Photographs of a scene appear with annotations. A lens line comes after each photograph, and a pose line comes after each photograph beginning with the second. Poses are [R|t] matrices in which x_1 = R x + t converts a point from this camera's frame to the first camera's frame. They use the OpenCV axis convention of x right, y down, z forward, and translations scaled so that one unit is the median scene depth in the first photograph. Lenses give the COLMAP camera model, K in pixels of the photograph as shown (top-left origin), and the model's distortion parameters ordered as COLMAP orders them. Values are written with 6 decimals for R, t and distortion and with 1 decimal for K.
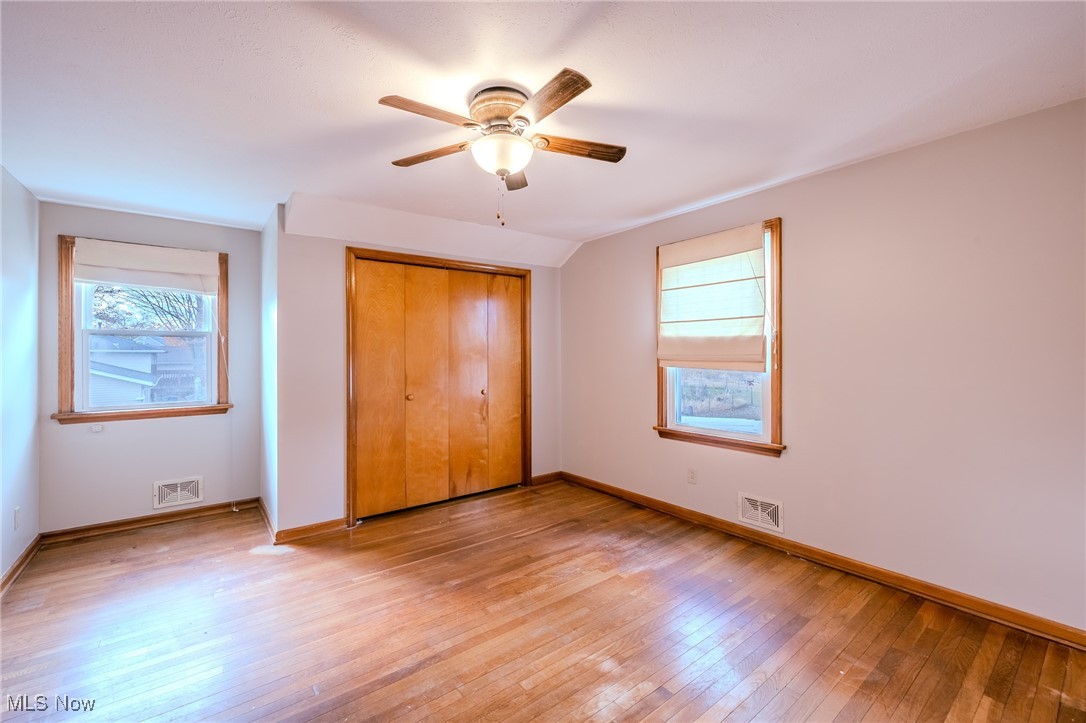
lens RADIAL K [[452.2, 0, 539.1], [0, 452.2, 357.7], [0, 0, 1]] dist [-0.000291, 0.000470]
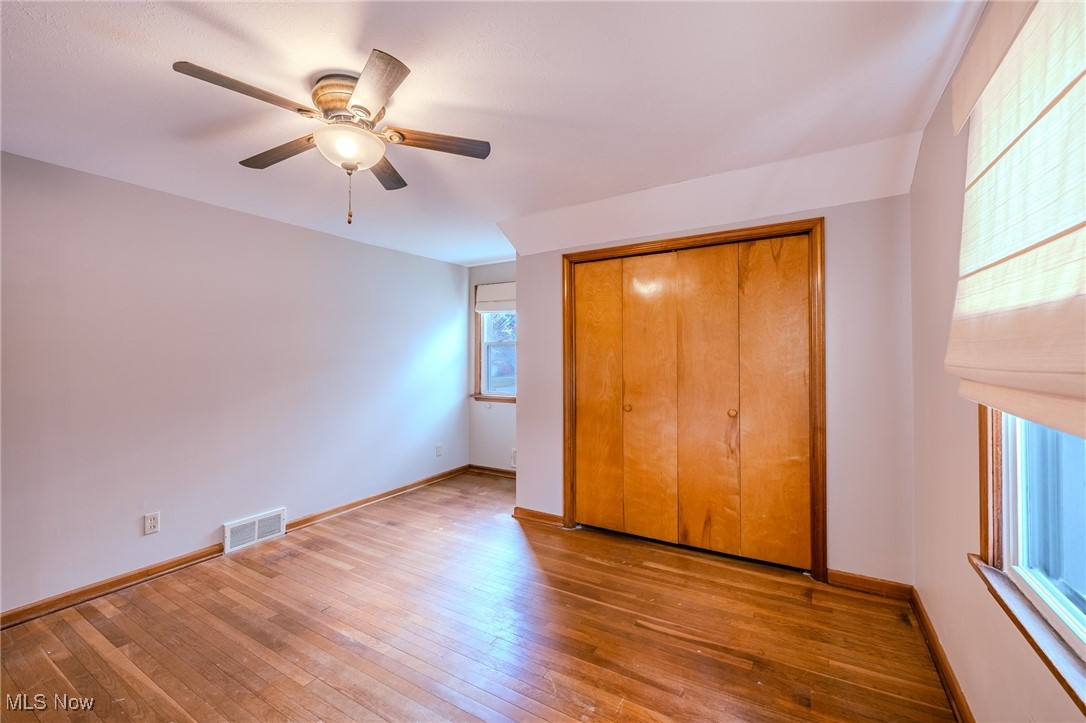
lens RADIAL K [[452.2, 0, 540.7], [0, 452.2, 356.3], [0, 0, 1]] dist [-0.000291, 0.000470]
pose [[0.367027, -0.000015, -0.930210, 0.505881], [-0.008701, 0.999956, -0.003449, -0.008660], [0.930170, 0.009360, 0.367011, 0.560937]]
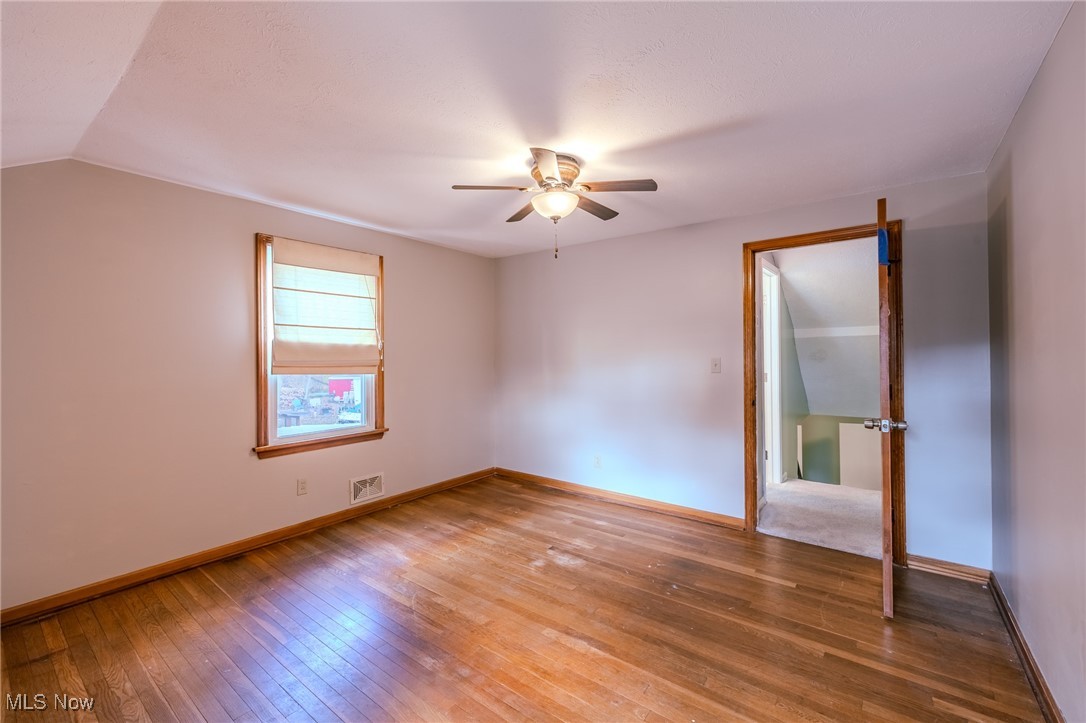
lens RADIAL K [[452.2, 0, 536.1], [0, 452.2, 358.1], [0, 0, 1]] dist [-0.000291, 0.000470]
pose [[-0.255238, 0.007412, 0.966850, -0.723970], [0.017851, 0.999836, -0.002952, -0.000744], [-0.966714, 0.016505, -0.255328, 0.761623]]
